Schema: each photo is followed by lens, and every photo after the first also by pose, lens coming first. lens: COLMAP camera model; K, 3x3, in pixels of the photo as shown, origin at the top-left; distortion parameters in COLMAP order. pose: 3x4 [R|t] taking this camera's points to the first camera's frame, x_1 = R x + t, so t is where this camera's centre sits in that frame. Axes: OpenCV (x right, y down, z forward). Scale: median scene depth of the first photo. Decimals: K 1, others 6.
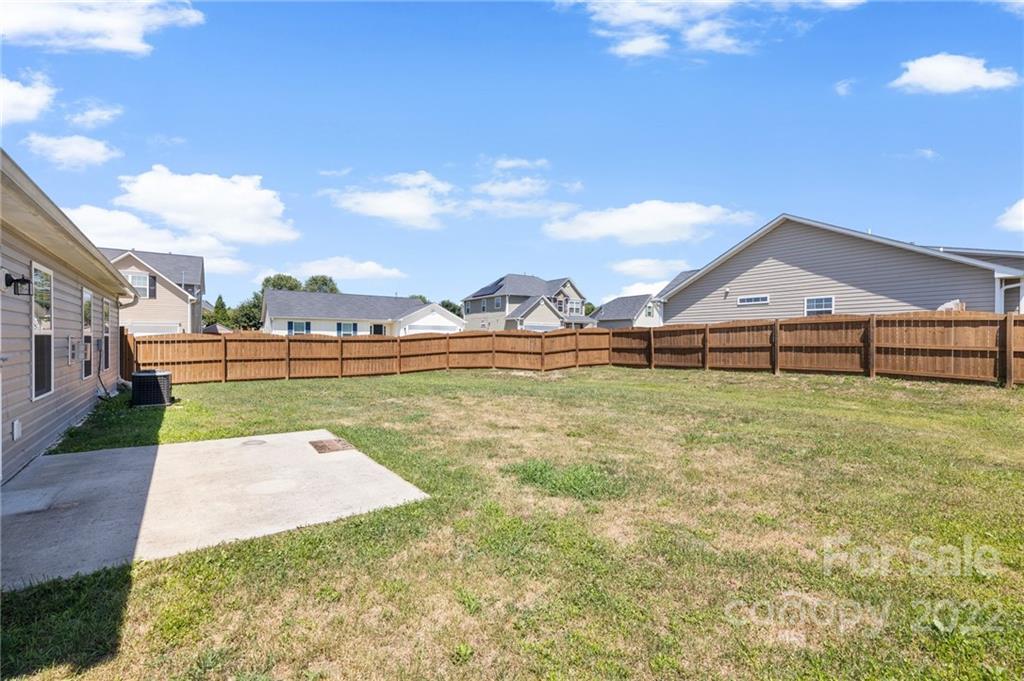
lens RADIAL K [[429.5, 0, 513.6], [0, 429.5, 337.6], [0, 0, 1]] dist [0.001630, 0.000517]
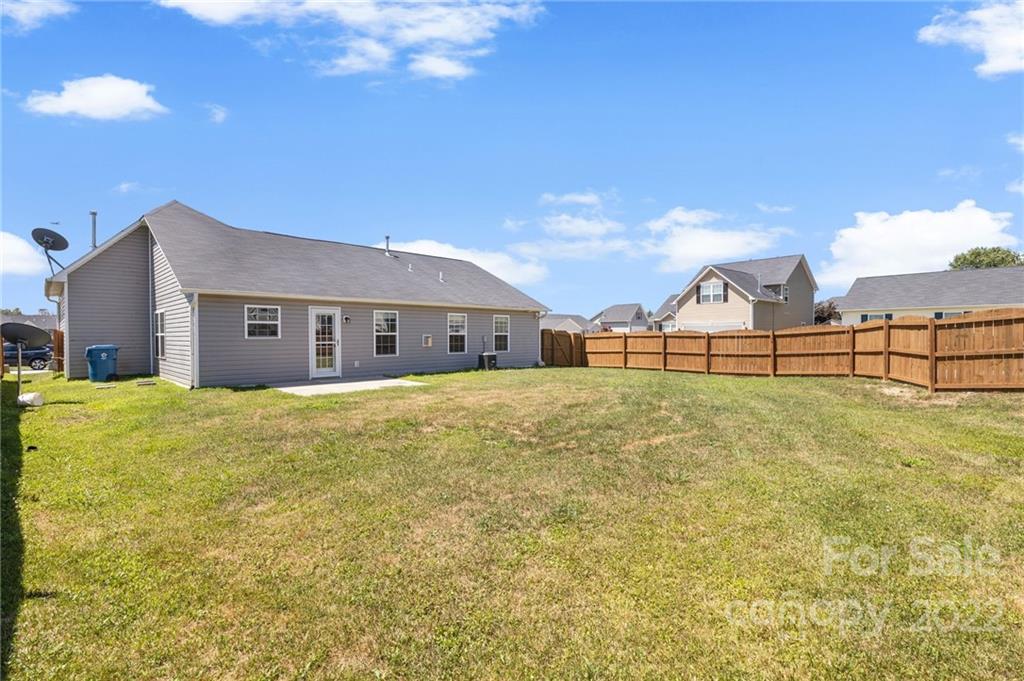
lens RADIAL K [[434.3, 0, 512.0], [0, 434.3, 340.5], [0, 0, 1]] dist [-0.000037, 0.000107]
pose [[0.164610, 0.008298, -0.986324, 0.410023], [0.009436, 0.999906, 0.009987, 0.000730], [0.986314, -0.010951, 0.164516, 0.300458]]
